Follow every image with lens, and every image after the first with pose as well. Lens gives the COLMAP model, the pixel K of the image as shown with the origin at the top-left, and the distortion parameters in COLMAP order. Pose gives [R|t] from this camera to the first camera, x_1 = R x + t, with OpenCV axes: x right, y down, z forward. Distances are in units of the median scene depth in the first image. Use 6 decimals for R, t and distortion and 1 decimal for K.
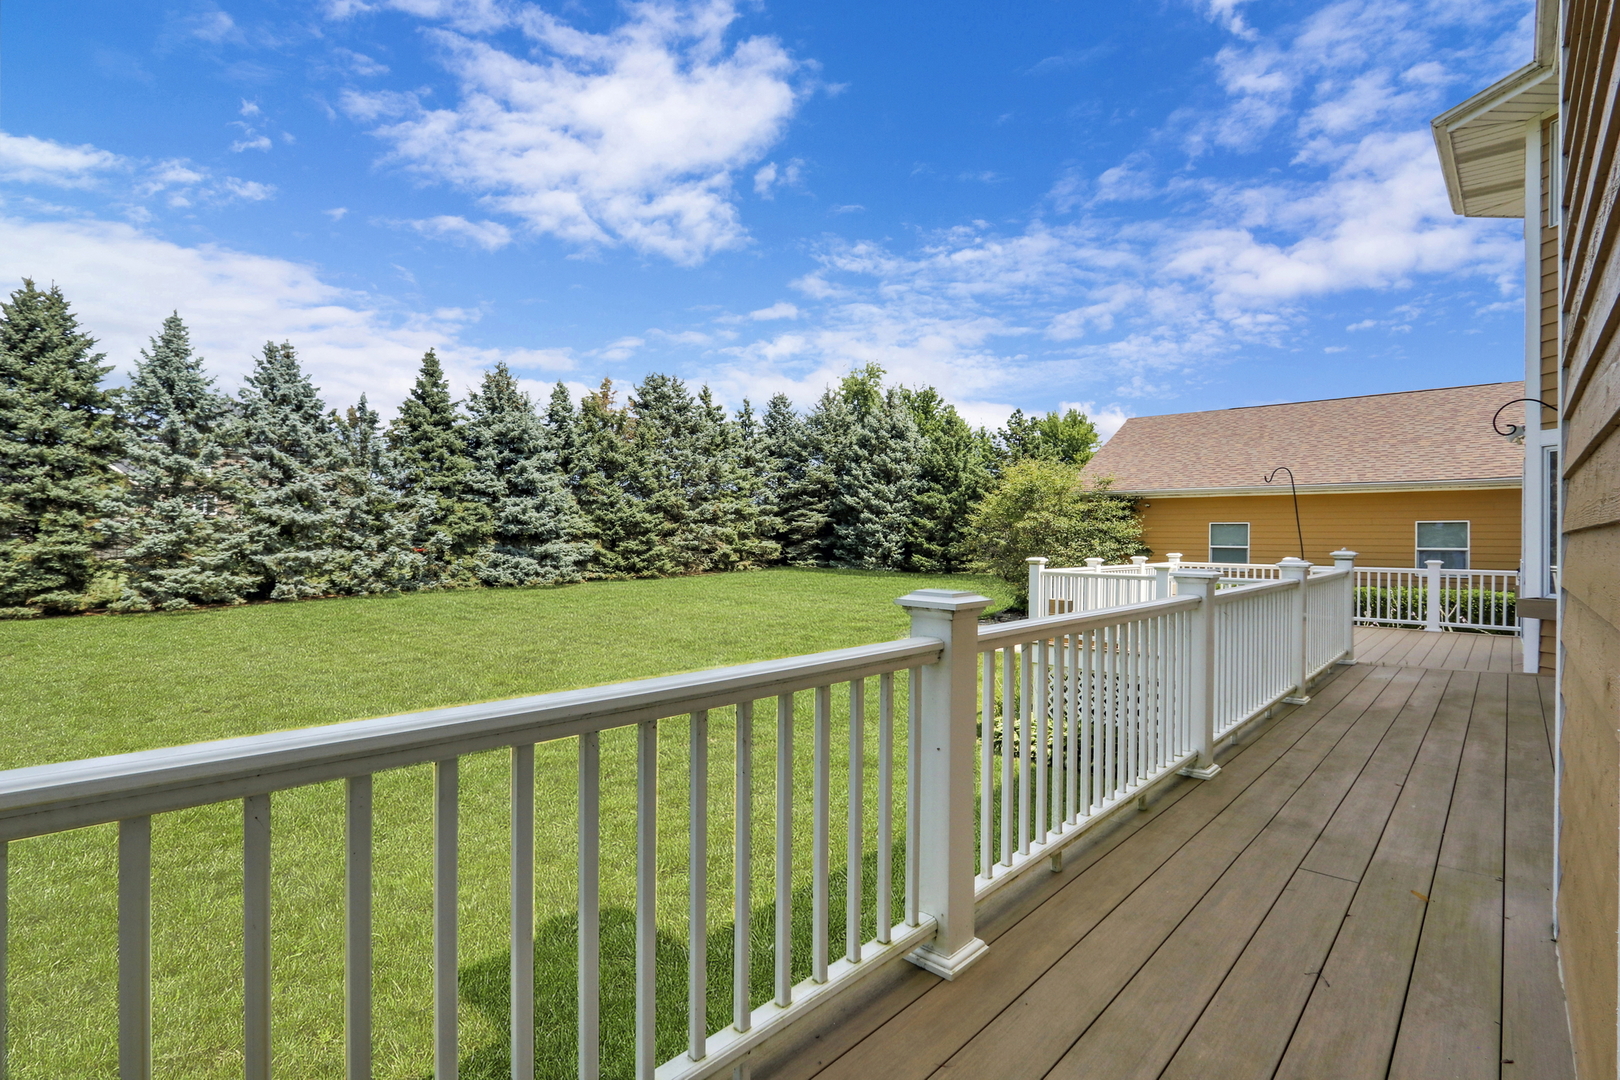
lens RADIAL K [[806.6, 0, 810.0], [0, 806.6, 540.0], [0, 0, 1]] dist [-0.000485, -0.000252]
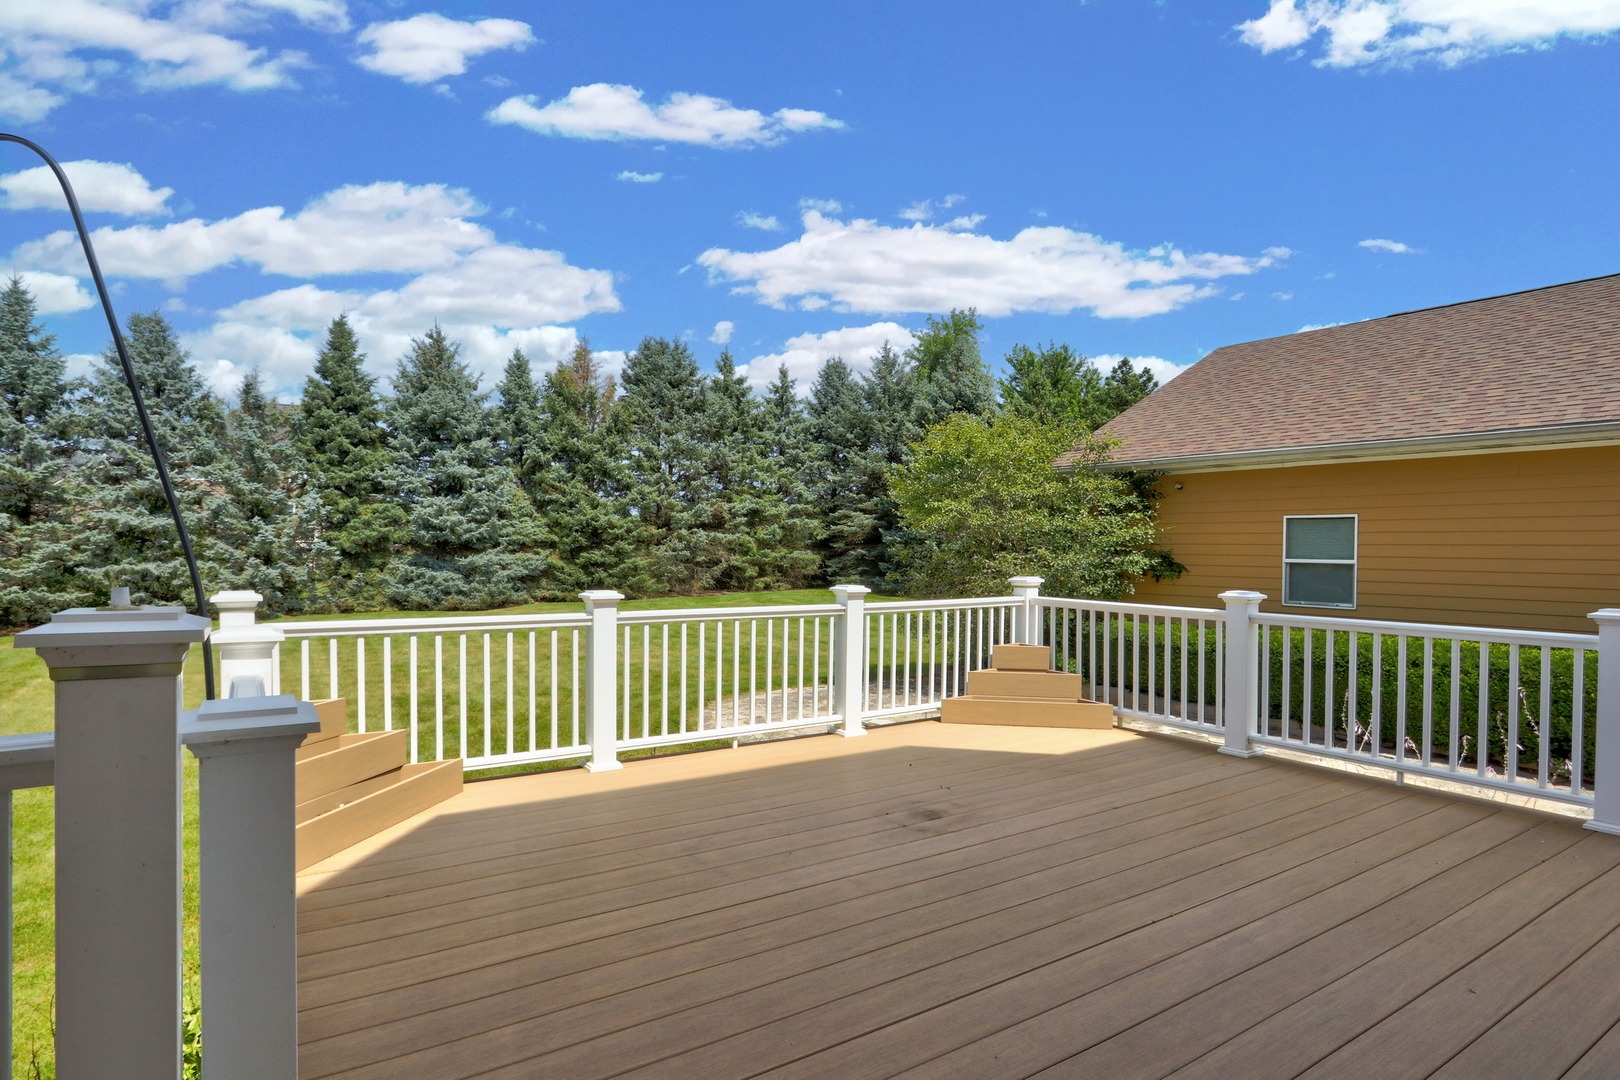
lens RADIAL K [[895.2, 0, 810.0], [0, 895.2, 540.0], [0, 0, 1]] dist [-0.003451, -0.000639]
pose [[0.969641, -0.002487, -0.244522, 0.183072], [-0.000235, 0.999938, -0.011103, 0.000332], [0.244534, 0.010823, 0.969580, 0.193913]]
